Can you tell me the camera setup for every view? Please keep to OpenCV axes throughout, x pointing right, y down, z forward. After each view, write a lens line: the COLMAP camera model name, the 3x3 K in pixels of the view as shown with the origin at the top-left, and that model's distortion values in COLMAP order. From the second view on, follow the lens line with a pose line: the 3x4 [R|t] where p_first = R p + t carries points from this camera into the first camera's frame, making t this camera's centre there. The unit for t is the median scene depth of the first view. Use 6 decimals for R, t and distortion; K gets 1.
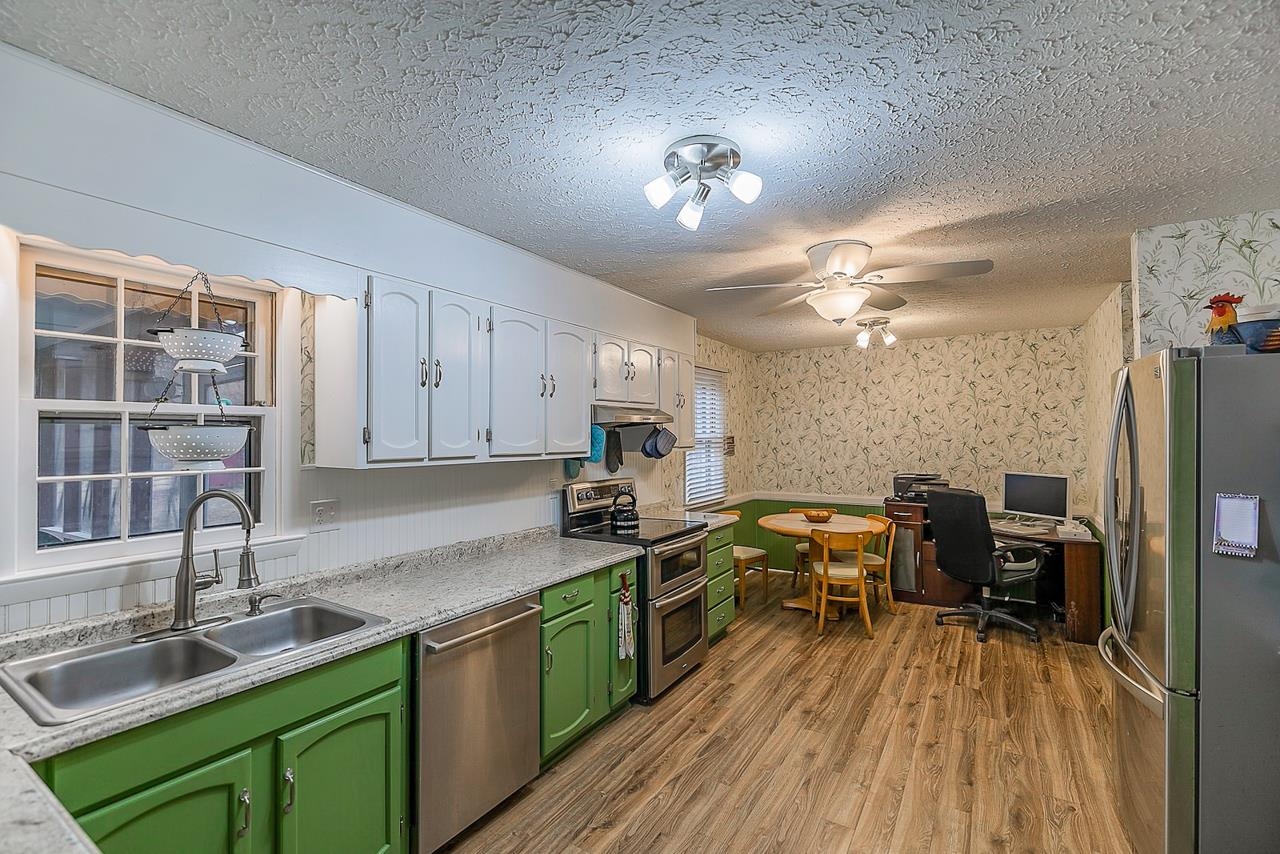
lens RADIAL K [[562.6, 0, 644.6], [0, 562.6, 430.0], [0, 0, 1]] dist [-0.003003, -0.000525]
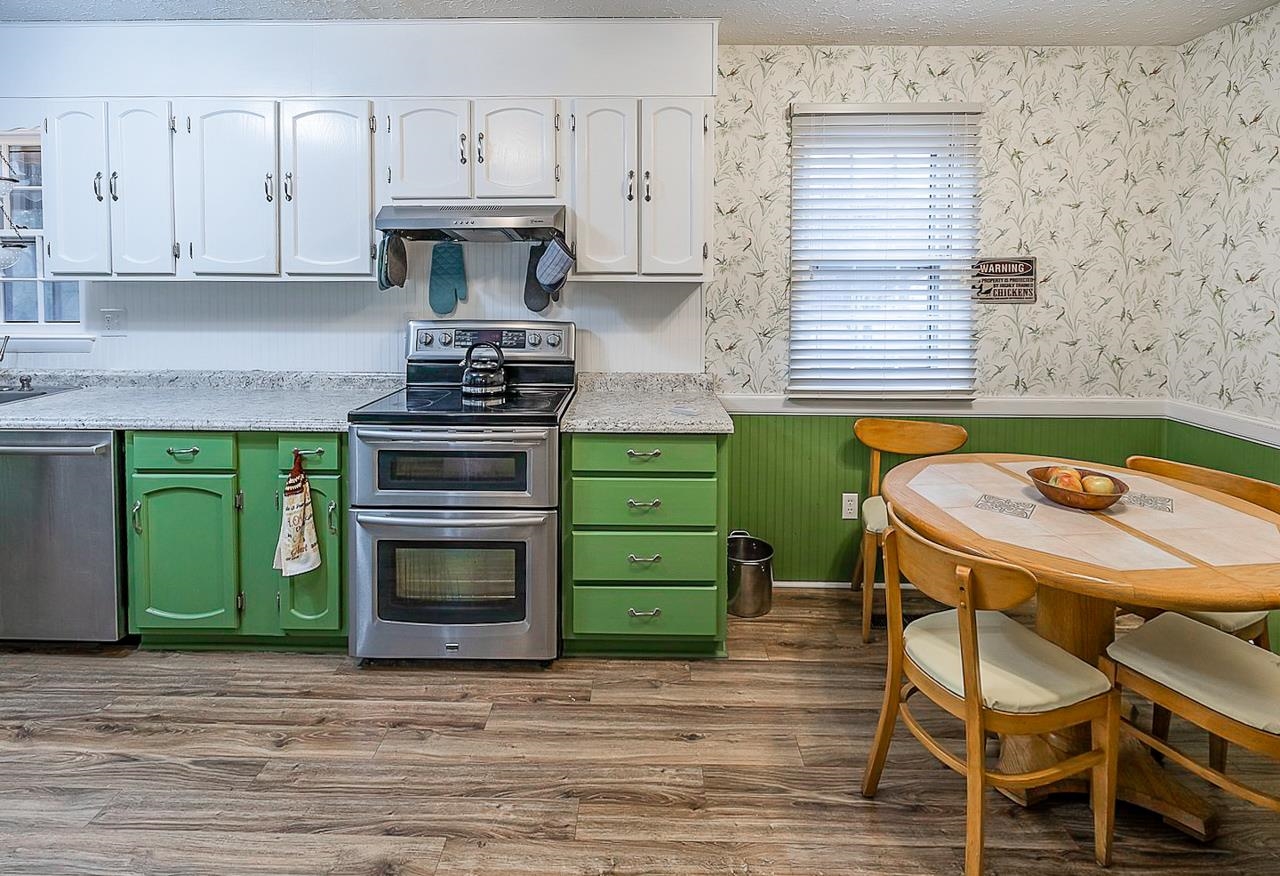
lens RADIAL K [[639.5, 0, 620.8], [0, 639.5, 295.5], [0, 0, 1]] dist [-0.005880, 0.001303]
pose [[0.506615, 0.034226, -0.861493, 0.703208], [0.004730, 0.999086, 0.042475, 0.031166], [0.862160, -0.025593, 0.505990, 0.813259]]
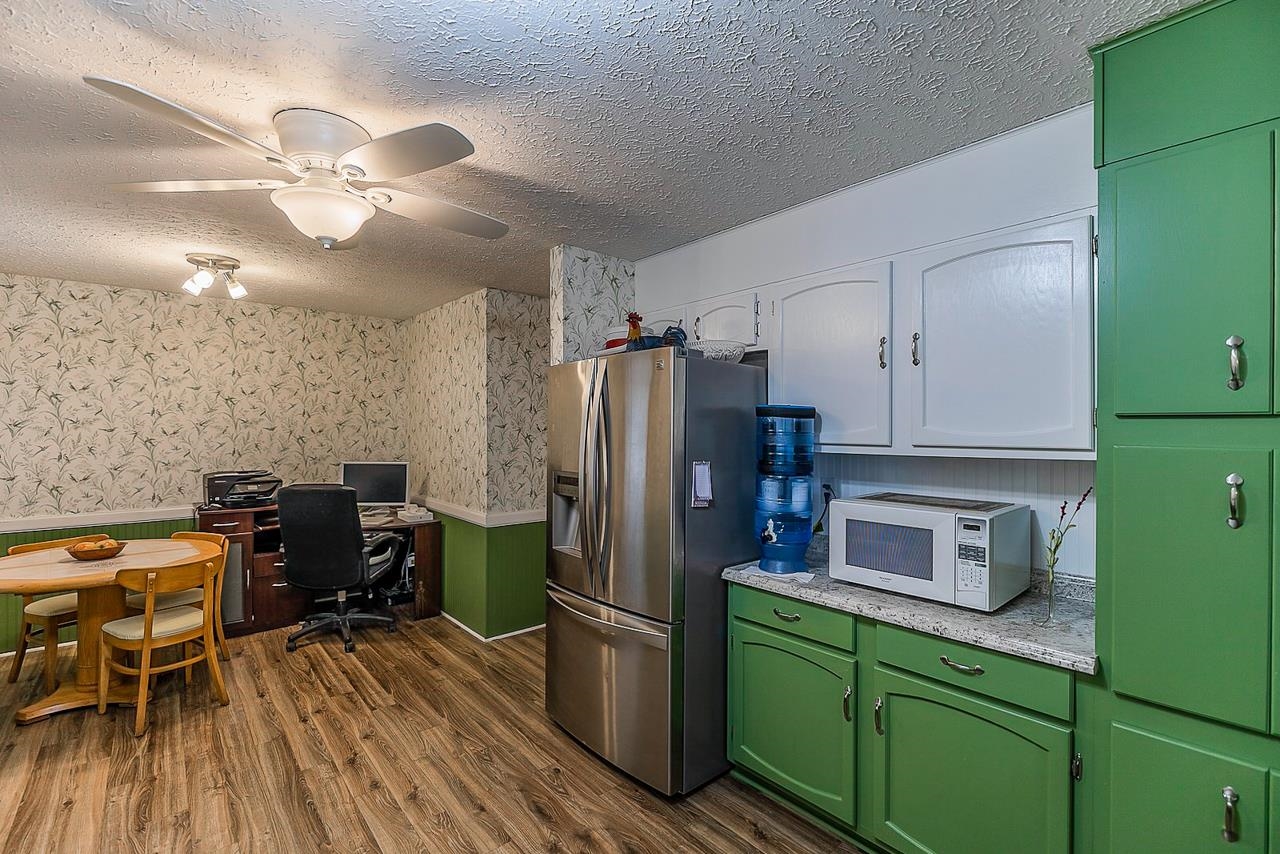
lens RADIAL K [[562.6, 0, 632.0], [0, 562.6, 428.0], [0, 0, 1]] dist [-0.003003, -0.000525]
pose [[0.316774, 0.005580, 0.948485, -0.133118], [-0.013018, 0.999914, -0.001535, 0.018038], [-0.948412, -0.011861, 0.316819, 0.350260]]
